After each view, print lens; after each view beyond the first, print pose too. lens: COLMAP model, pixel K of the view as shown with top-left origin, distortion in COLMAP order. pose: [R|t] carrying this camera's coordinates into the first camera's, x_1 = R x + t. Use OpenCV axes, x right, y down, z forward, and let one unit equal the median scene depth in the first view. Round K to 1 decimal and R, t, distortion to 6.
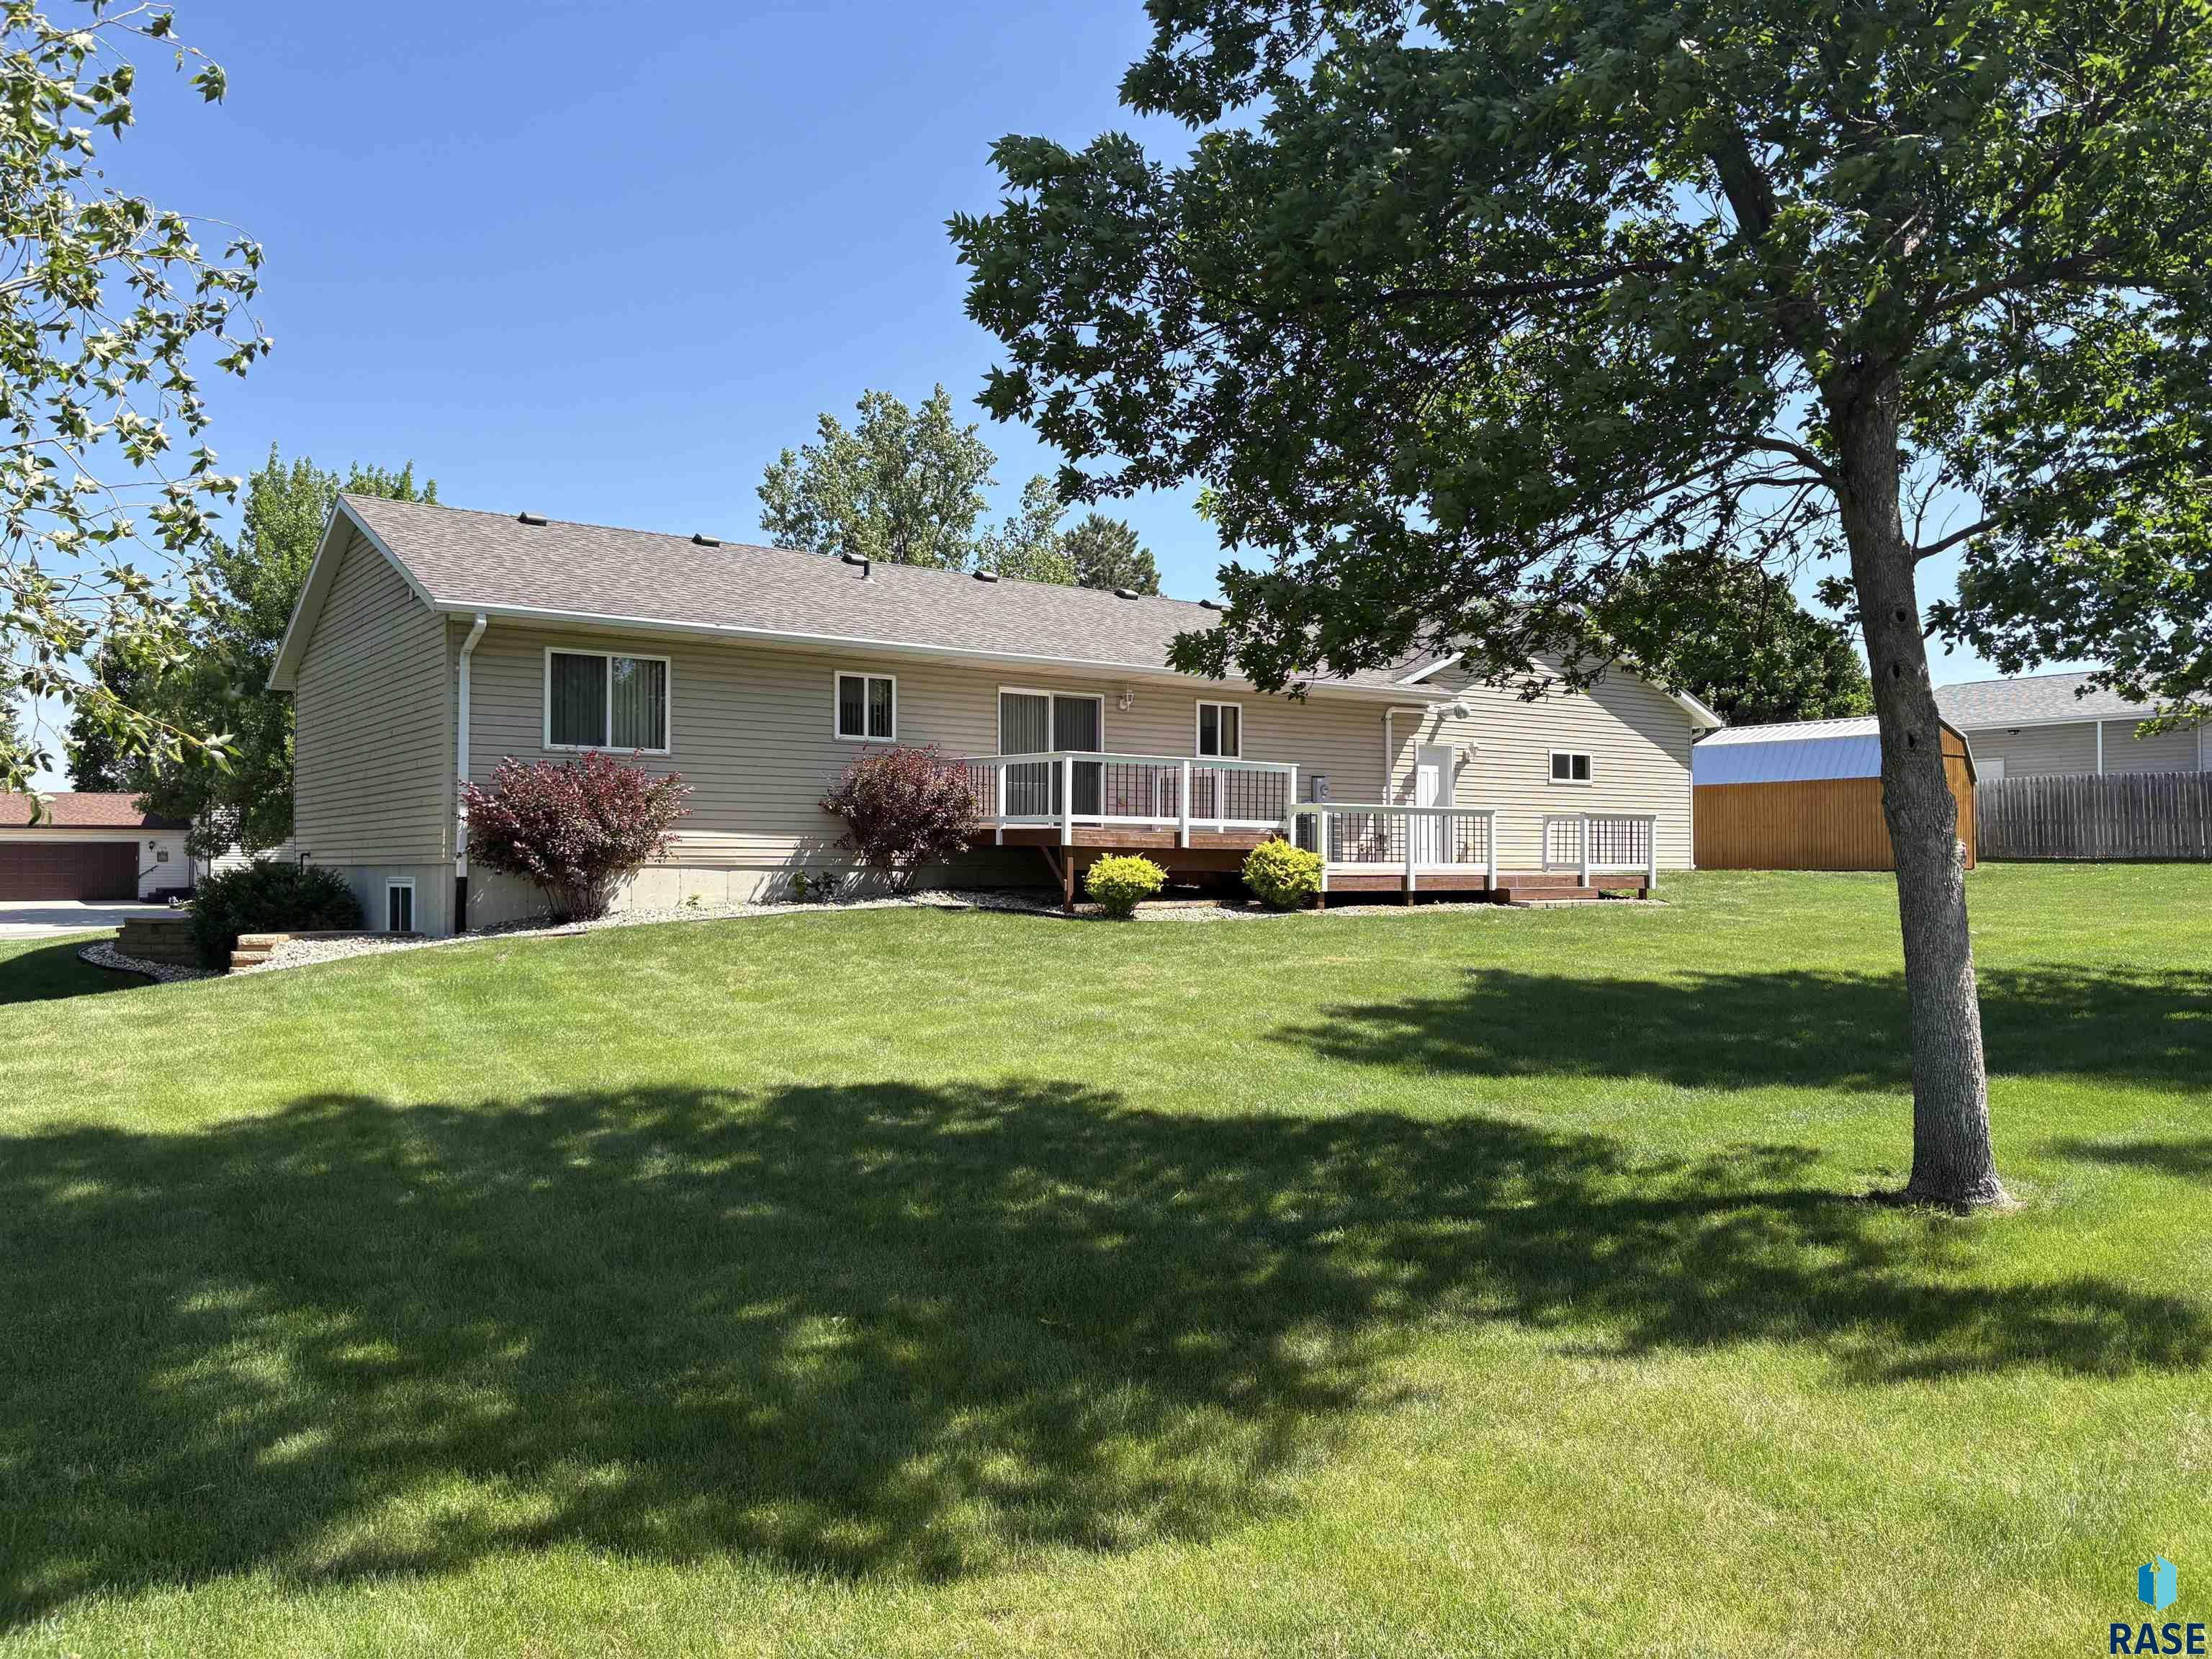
lens RADIAL K [[1700.1, 0, 1110.5], [0, 1700.1, 826.5], [0, 0, 1]] dist [0.037082, -0.037044]
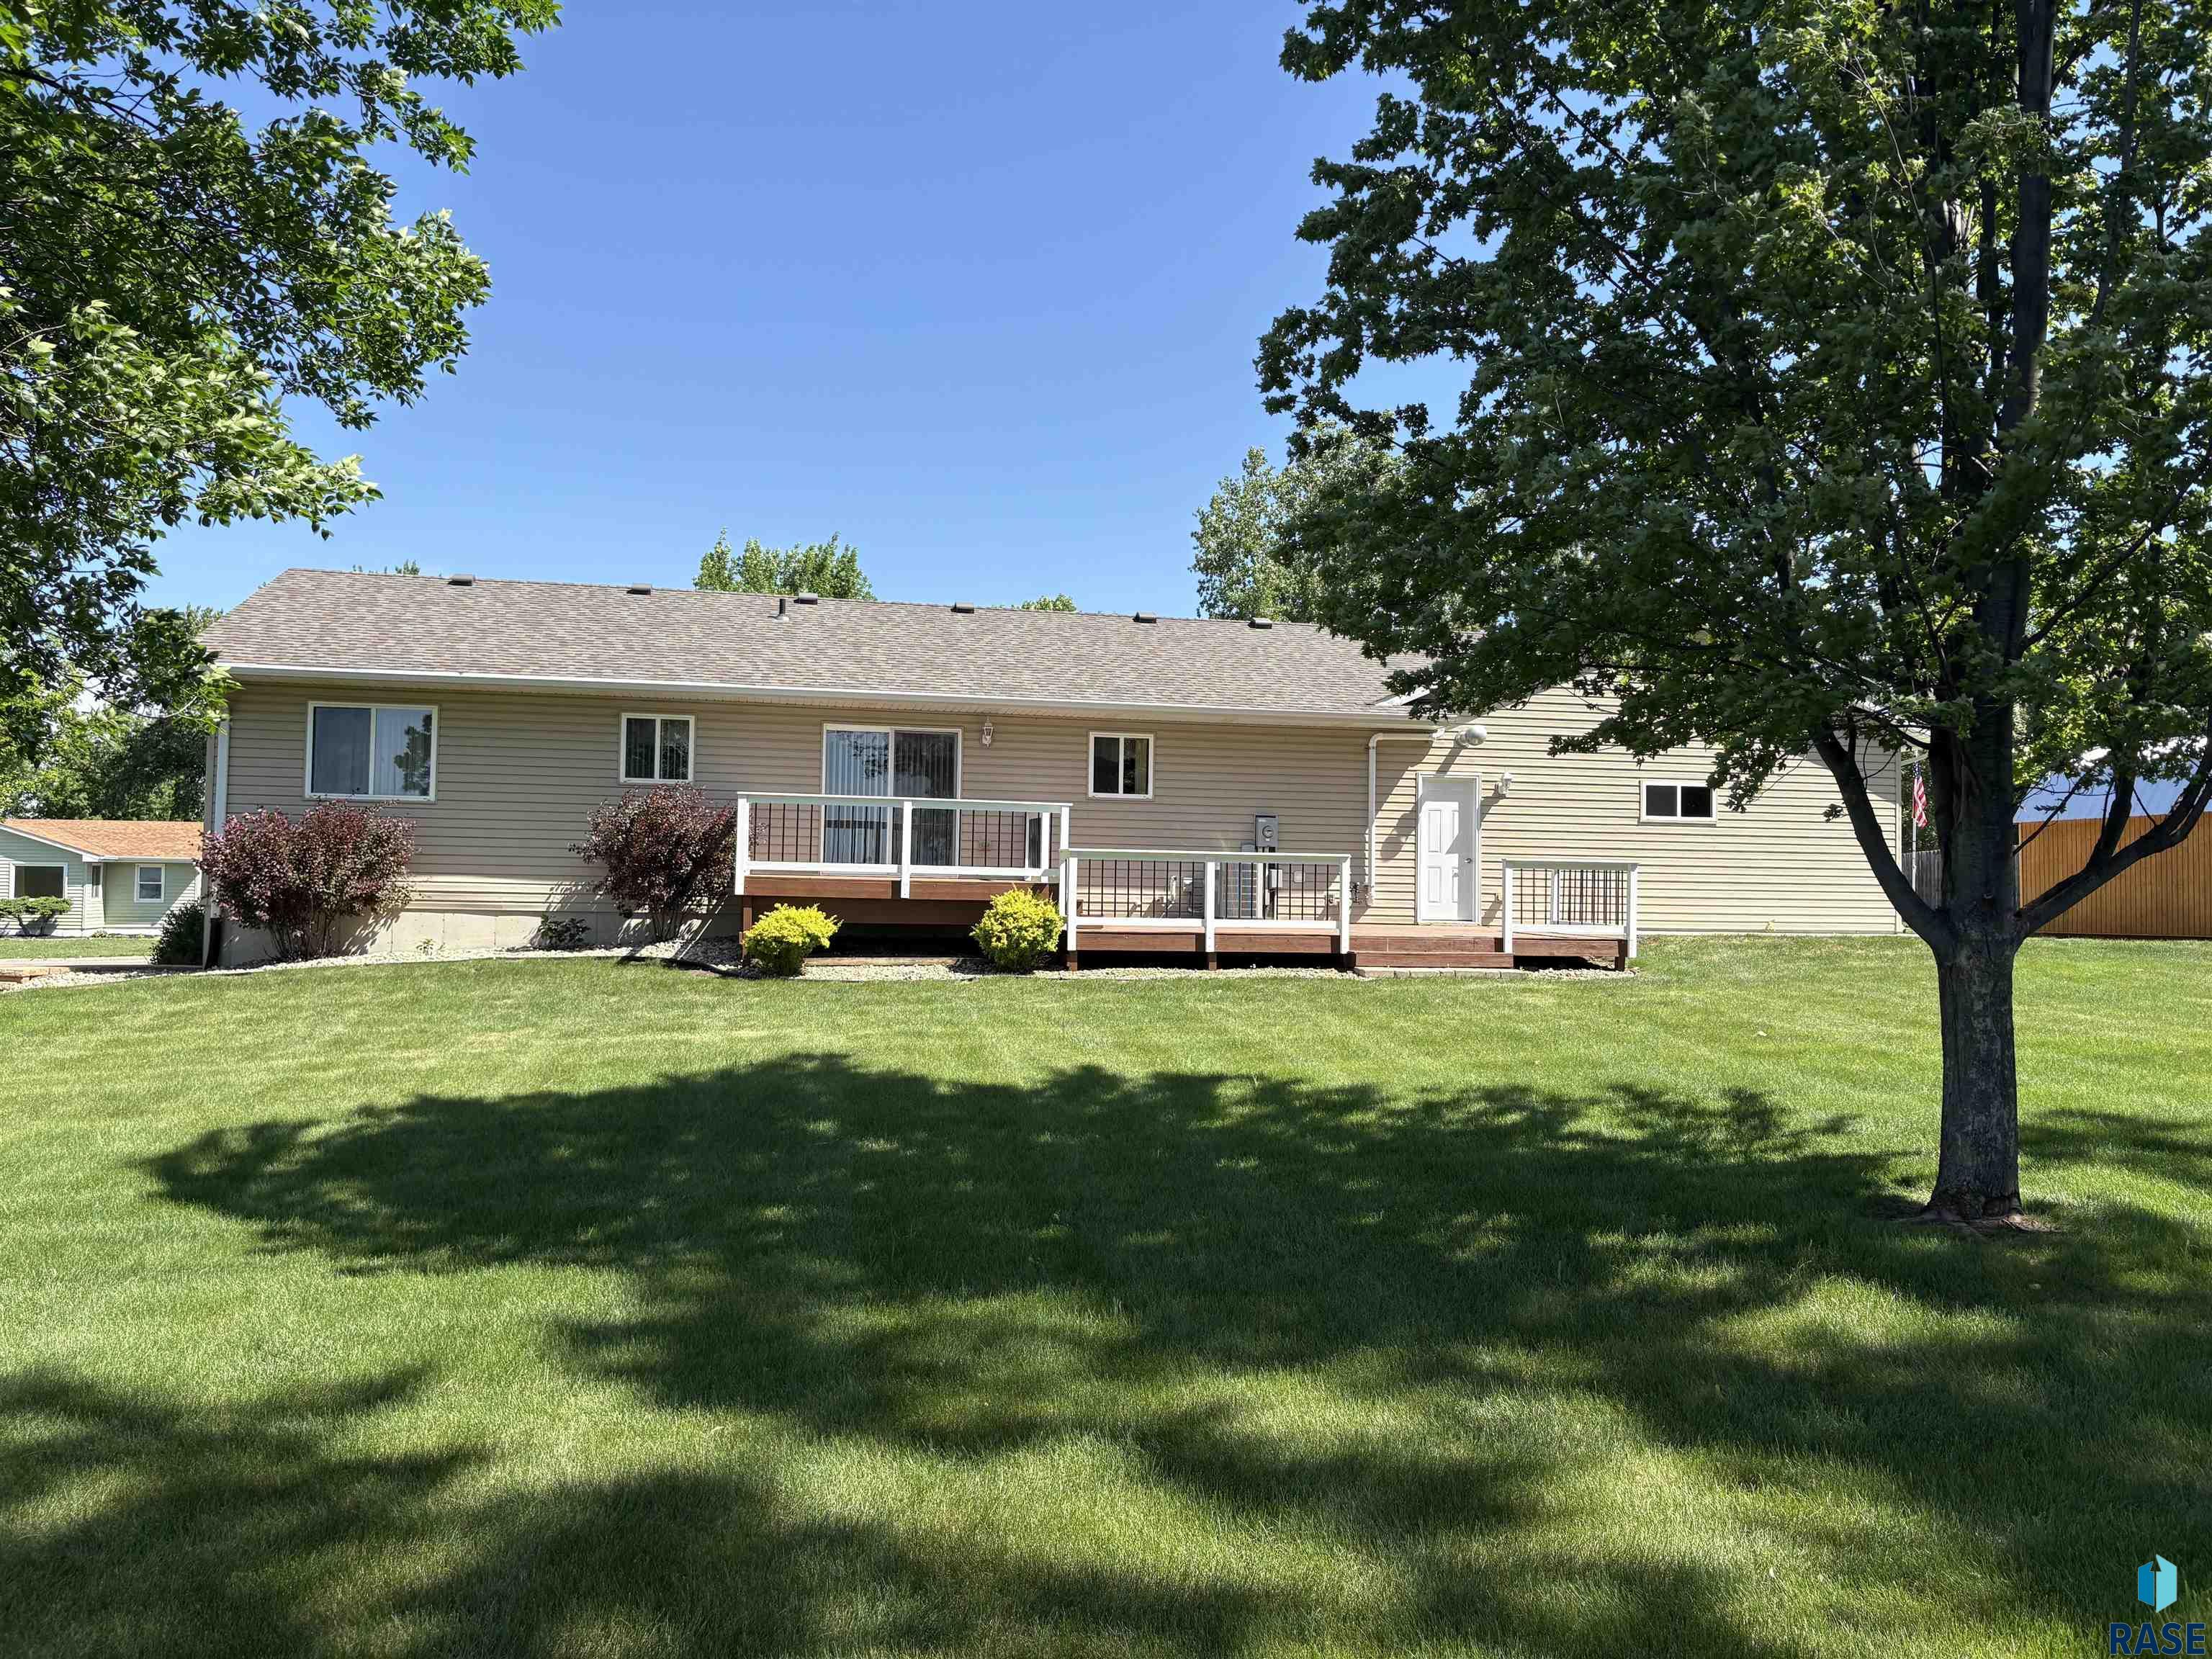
lens RADIAL K [[1700.1, 0, 1106.4], [0, 1700.1, 828.3], [0, 0, 1]] dist [0.037082, -0.037044]
pose [[0.910023, -0.005363, -0.414522, 0.488365], [-0.004342, 0.999738, -0.022466, -0.004338], [0.414534, 0.022245, 0.909762, 0.218598]]
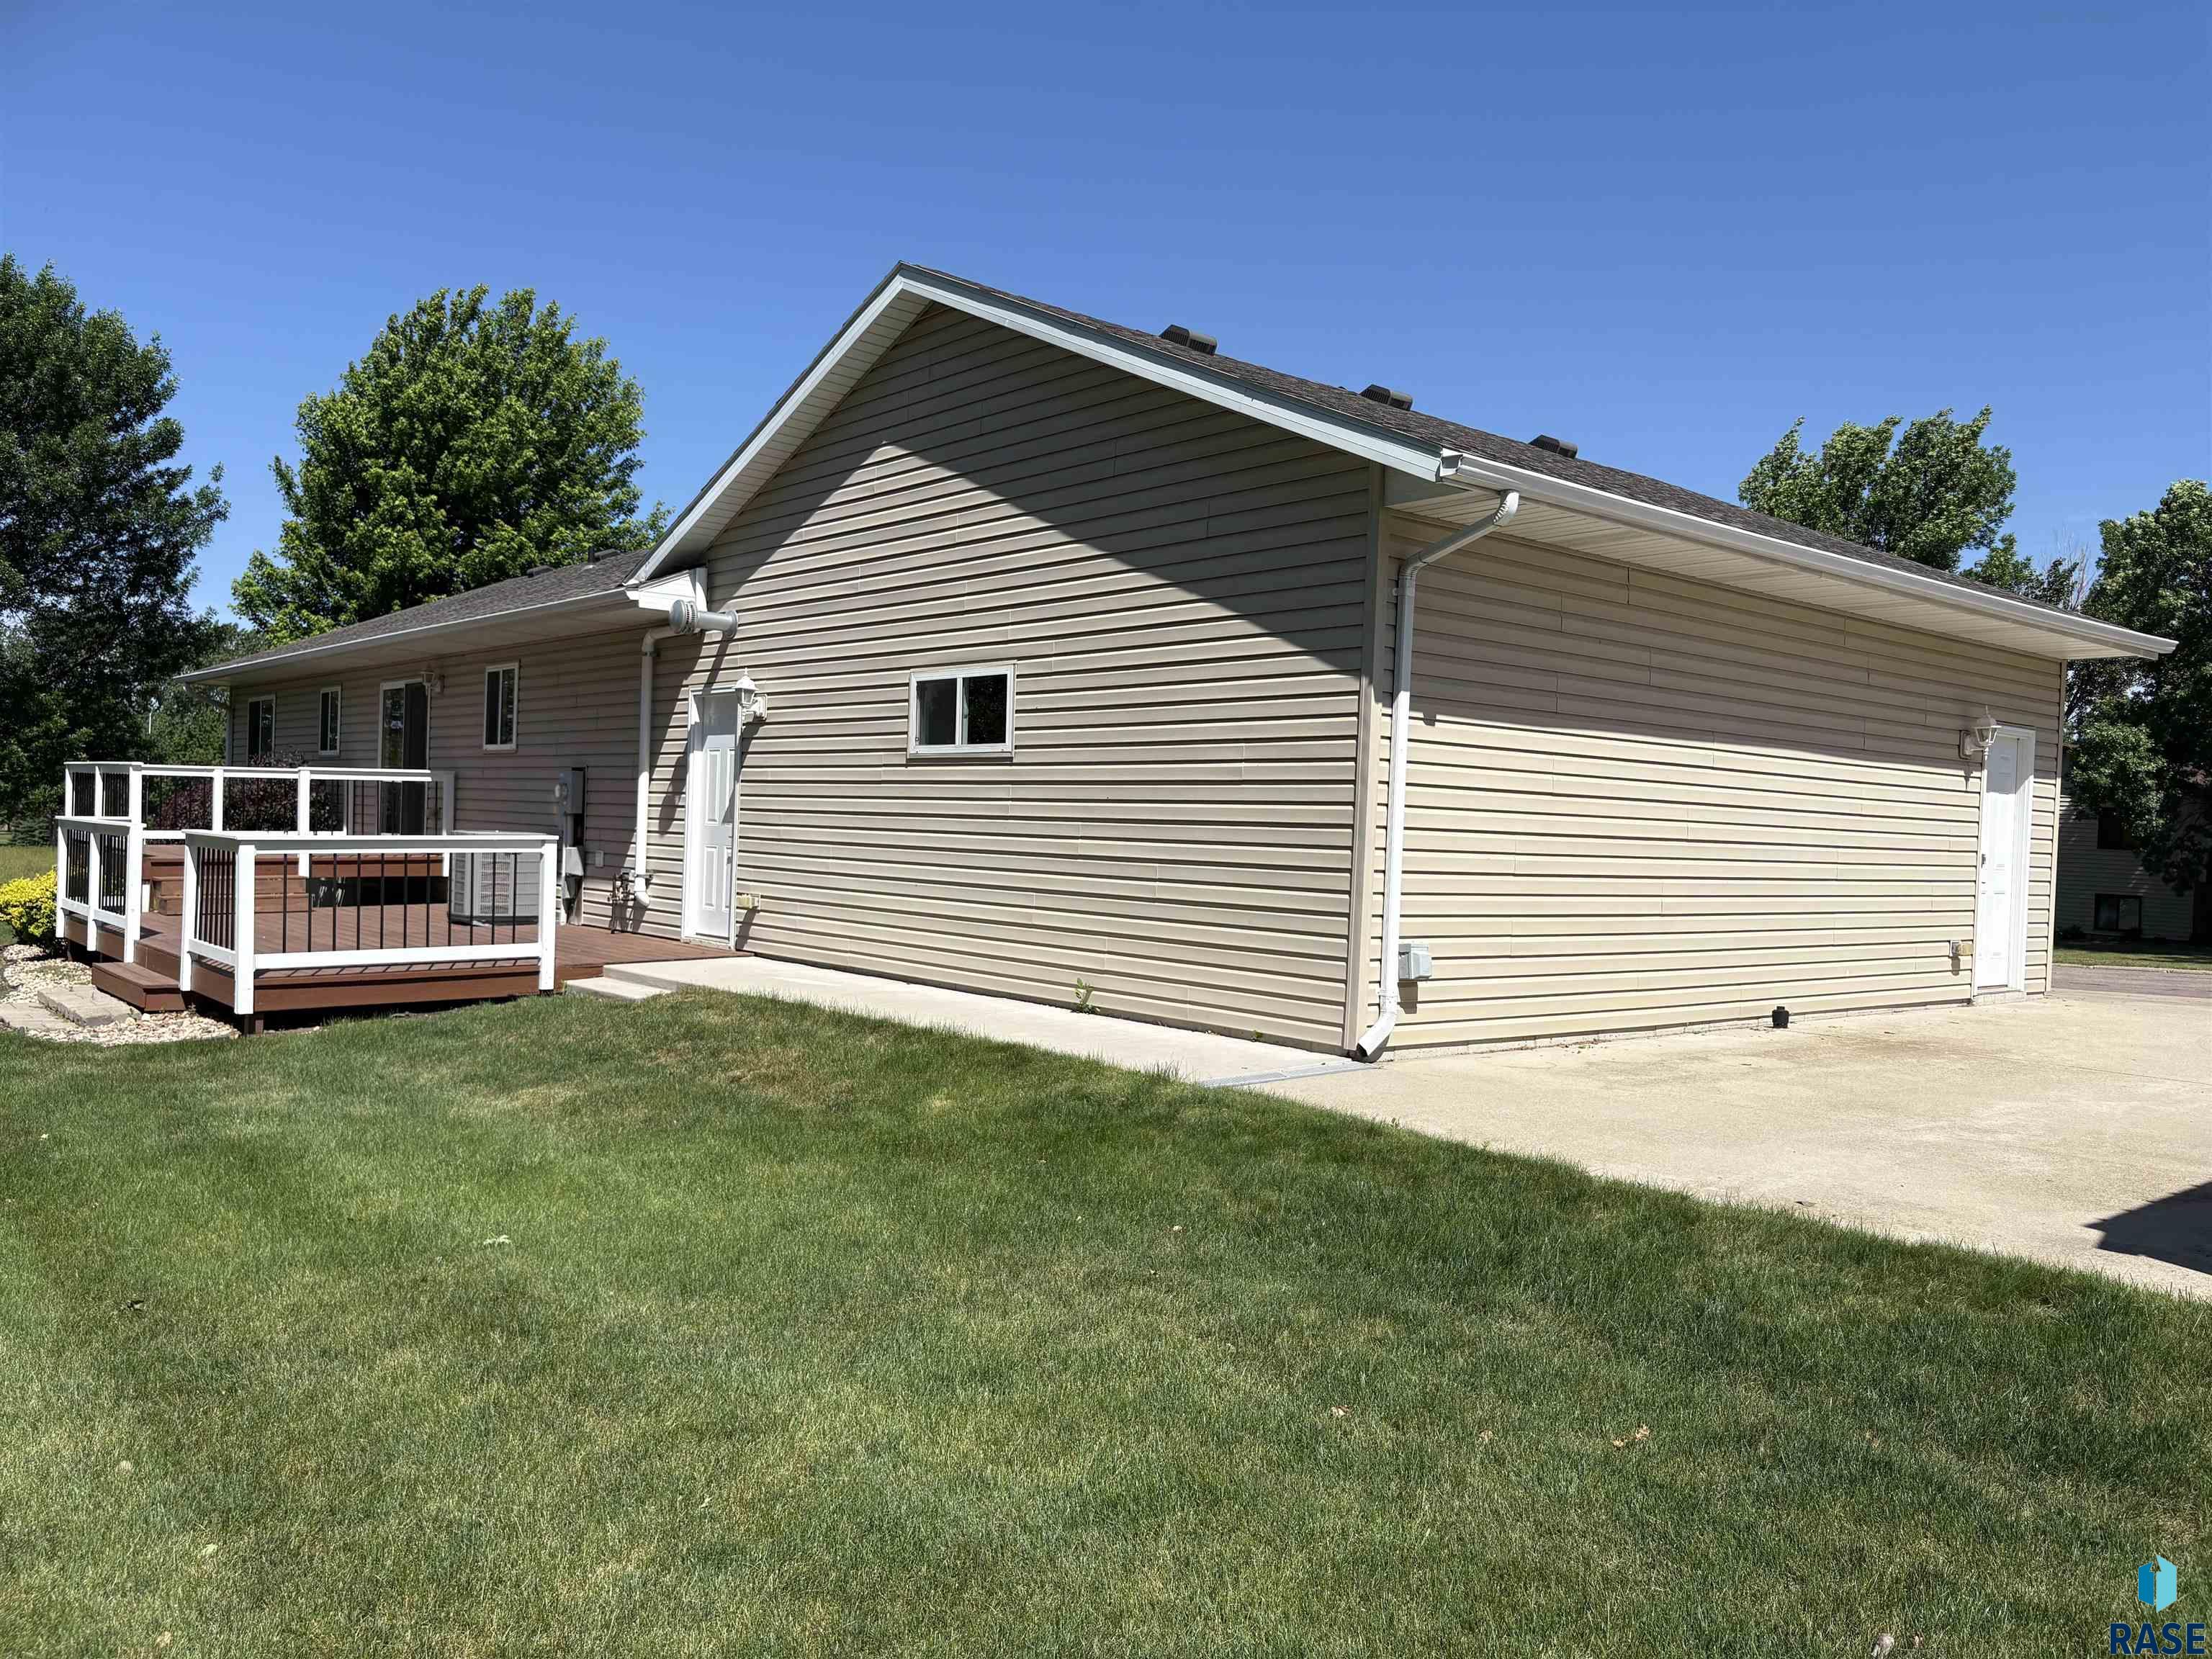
lens RADIAL K [[1700.1, 0, 1108.6], [0, 1700.1, 836.2], [0, 0, 1]] dist [0.037082, -0.037044]
pose [[0.057030, 0.000826, -0.998372, 0.871675], [-0.023837, 0.999716, -0.000535, -0.011618], [0.998088, 0.023829, 0.057033, 1.382255]]
